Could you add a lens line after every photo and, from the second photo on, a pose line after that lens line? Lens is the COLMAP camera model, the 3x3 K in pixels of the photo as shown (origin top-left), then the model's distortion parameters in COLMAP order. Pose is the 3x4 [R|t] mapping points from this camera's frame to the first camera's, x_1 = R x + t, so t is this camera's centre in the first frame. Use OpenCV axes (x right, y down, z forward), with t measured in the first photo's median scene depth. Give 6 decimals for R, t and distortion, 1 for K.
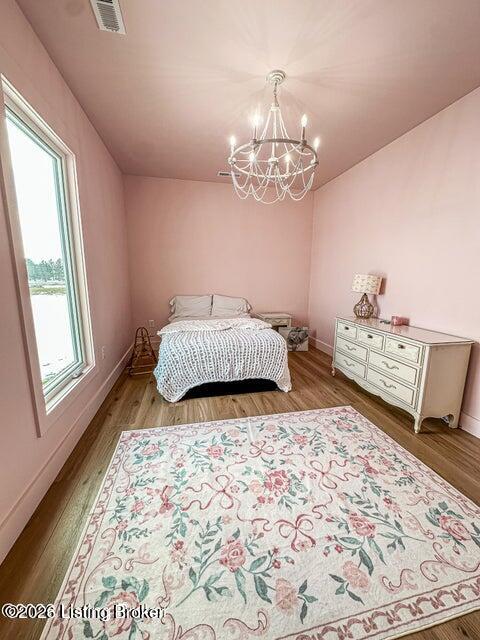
lens RADIAL K [[254.9, 0, 240.0], [0, 254.9, 320.0], [0, 0, 1]] dist [-0.004045, 0.000741]
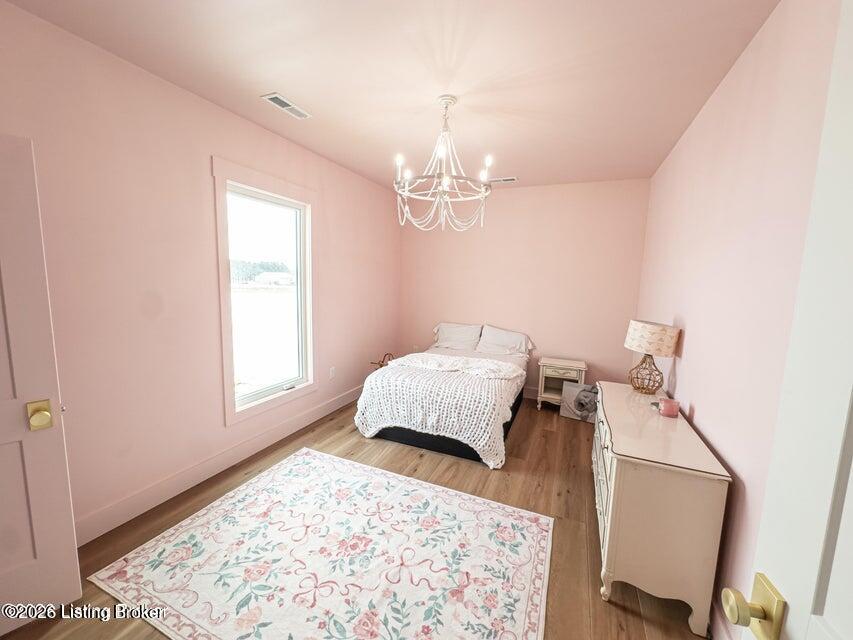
lens RADIAL K [[339.7, 0, 426.5], [0, 339.7, 320.0], [0, 0, 1]] dist [-0.004045, 0.000741]
pose [[0.812798, 0.086956, -0.576020, 0.759490], [-0.125068, 0.991787, -0.026759, -0.133596], [0.568962, 0.093792, 0.816998, 0.051827]]
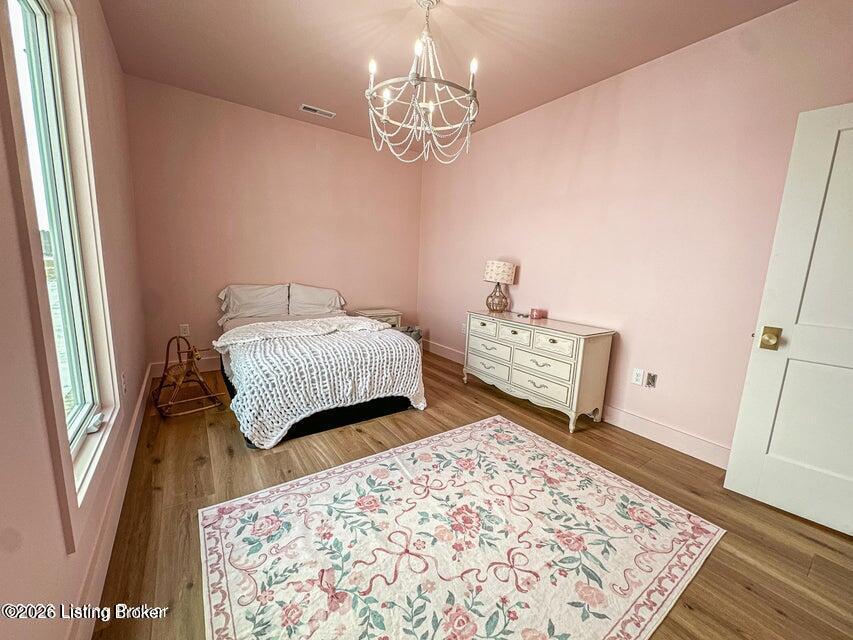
lens RADIAL K [[339.7, 0, 426.5], [0, 339.7, 320.0], [0, 0, 1]] dist [-0.004045, 0.000741]
pose [[0.919880, -0.032258, 0.390871, -0.267557], [0.032429, 0.999455, 0.006164, 0.007061], [-0.390857, 0.007005, 0.920425, 0.061791]]
